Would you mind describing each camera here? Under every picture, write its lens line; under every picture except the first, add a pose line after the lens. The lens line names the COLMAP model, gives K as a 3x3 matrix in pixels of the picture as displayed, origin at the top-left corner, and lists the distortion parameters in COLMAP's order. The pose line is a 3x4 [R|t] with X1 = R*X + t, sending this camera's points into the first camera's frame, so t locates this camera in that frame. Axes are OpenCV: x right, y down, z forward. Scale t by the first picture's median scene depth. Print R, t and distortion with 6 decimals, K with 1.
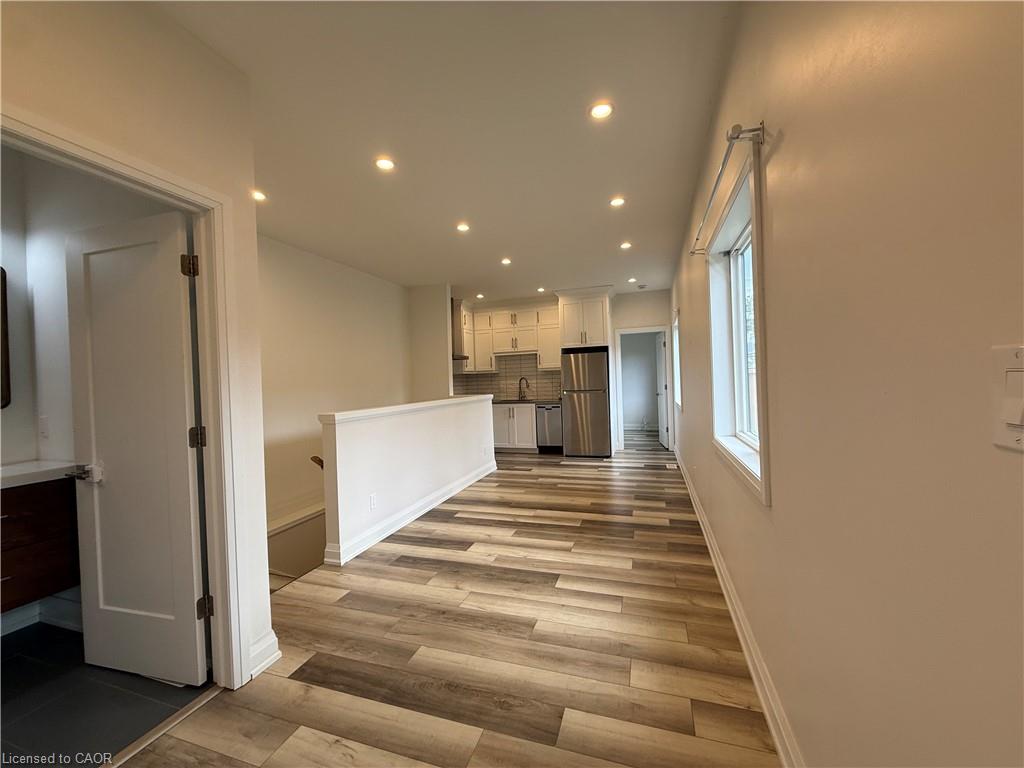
lens RADIAL K [[408.3, 0, 511.9], [0, 408.3, 386.6], [0, 0, 1]] dist [0.002532, -0.001091]
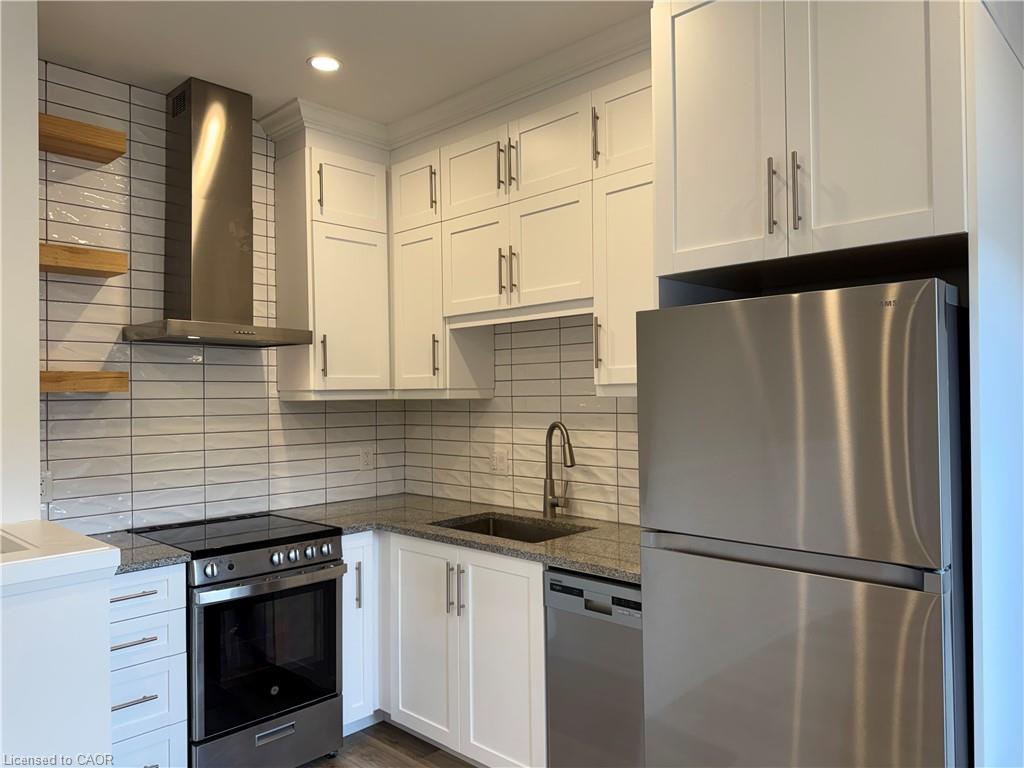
lens RADIAL K [[718.5, 0, 515.9], [0, 718.5, 389.8], [0, 0, 1]] dist [0.057773, -0.056939]
pose [[0.906279, 0.019033, -0.422252, 0.386115], [-0.024303, 0.999679, -0.007101, -0.080797], [0.421981, 0.016698, 0.906451, 1.369527]]
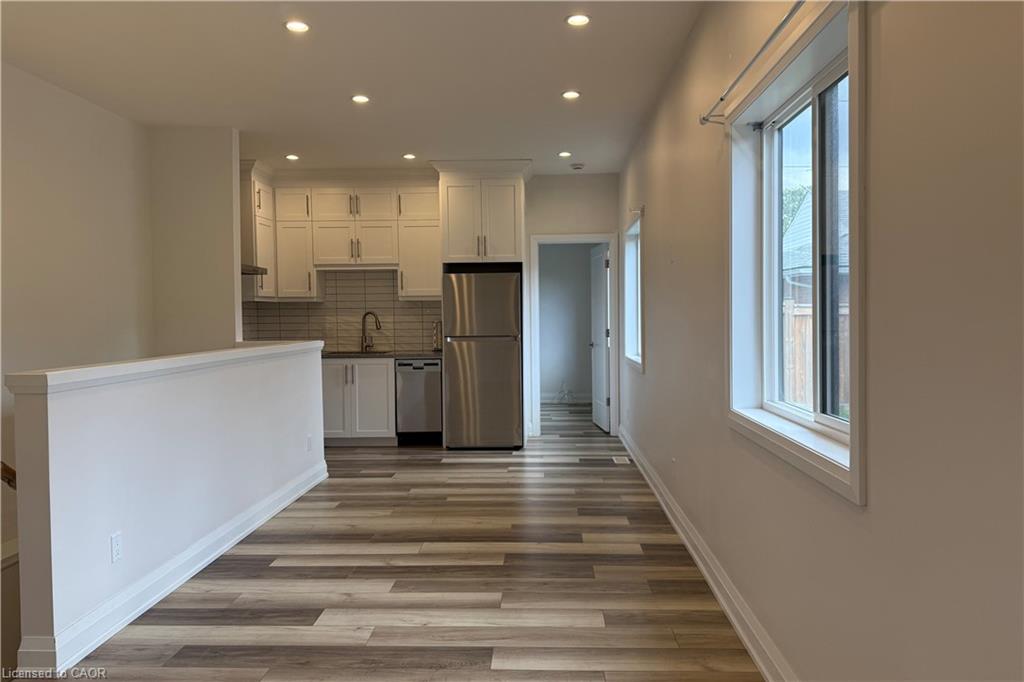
lens RADIAL K [[716.7, 0, 517.9], [0, 716.7, 340.5], [0, 0, 1]] dist [0.075446, -0.082617]
pose [[0.959955, 0.014651, 0.279770, -0.113749], [-0.018554, 0.999764, 0.011307, 0.005457], [-0.279538, -0.016045, 0.960001, -0.001590]]
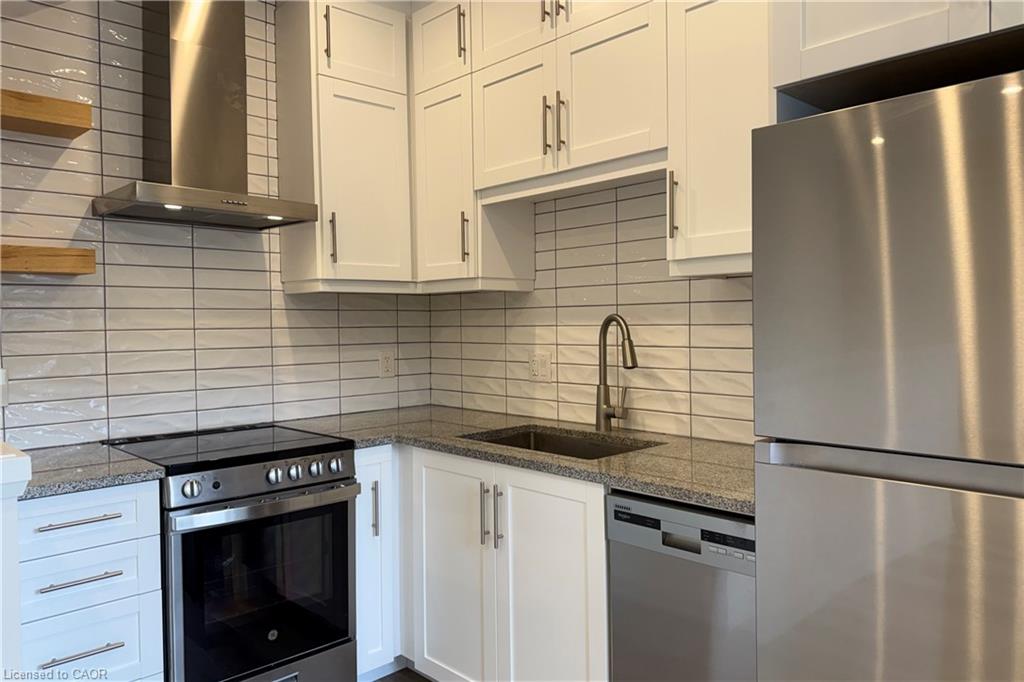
lens RADIAL K [[716.7, 0, 508.5], [0, 716.7, 337.4], [0, 0, 1]] dist [0.075446, -0.082617]
pose [[0.884620, 0.032347, -0.465189, 0.302413], [-0.023065, 0.999405, 0.025632, -0.041555], [0.465742, -0.011945, 0.884840, 1.504606]]
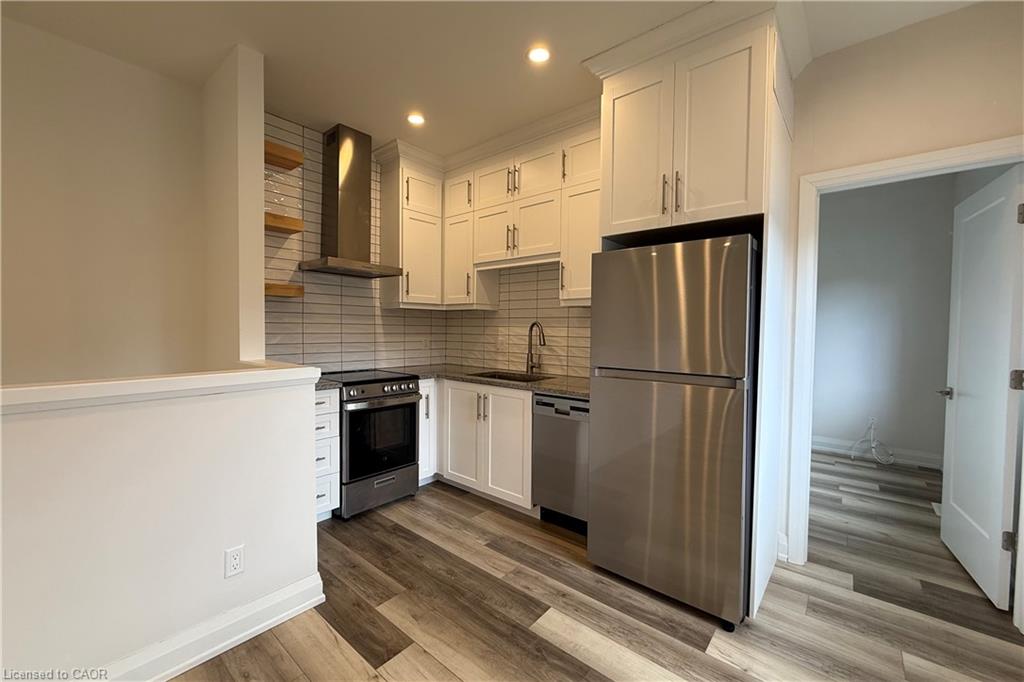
lens RADIAL K [[406.4, 0, 511.3], [0, 406.4, 341.1], [0, 0, 1]] dist [-0.001494, 0.001212]
pose [[0.928718, 0.056273, -0.366493, 0.350389], [-0.048338, 0.998356, 0.030802, -0.030707], [0.367624, -0.010891, 0.929911, 1.309522]]
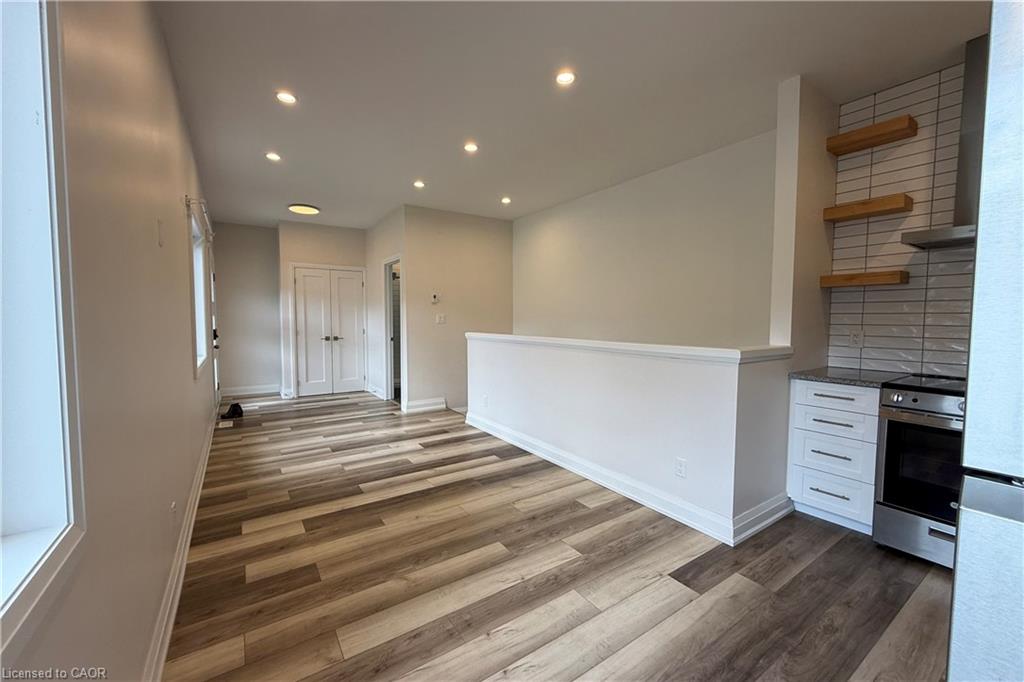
lens RADIAL K [[406.4, 0, 506.6], [0, 406.4, 339.3], [0, 0, 1]] dist [-0.001494, 0.001212]
pose [[-0.616511, 0.076055, -0.783664, 0.644505], [0.007589, 0.995851, 0.090677, -0.045588], [0.787310, 0.049956, -0.614531, 1.817685]]
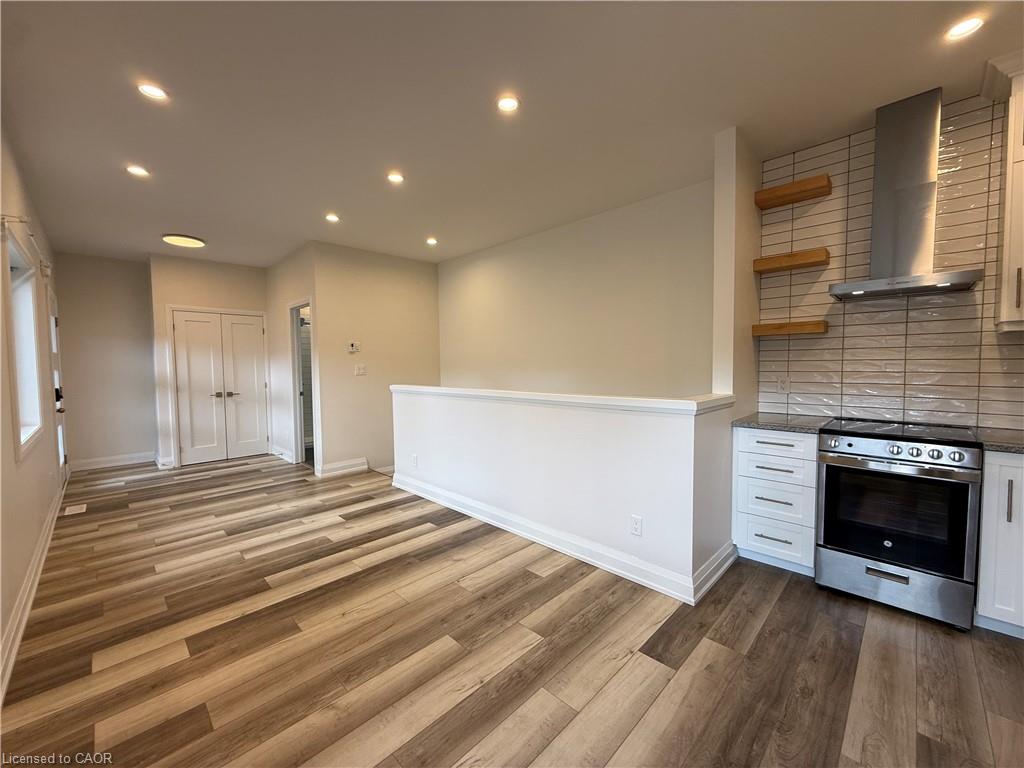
lens RADIAL K [[408.3, 0, 507.1], [0, 408.3, 382.8], [0, 0, 1]] dist [0.002532, -0.001091]
pose [[-0.448777, 0.081261, -0.889941, 0.597183], [0.013329, 0.996355, 0.084256, -0.052066], [0.893544, 0.025951, -0.448224, 1.736039]]
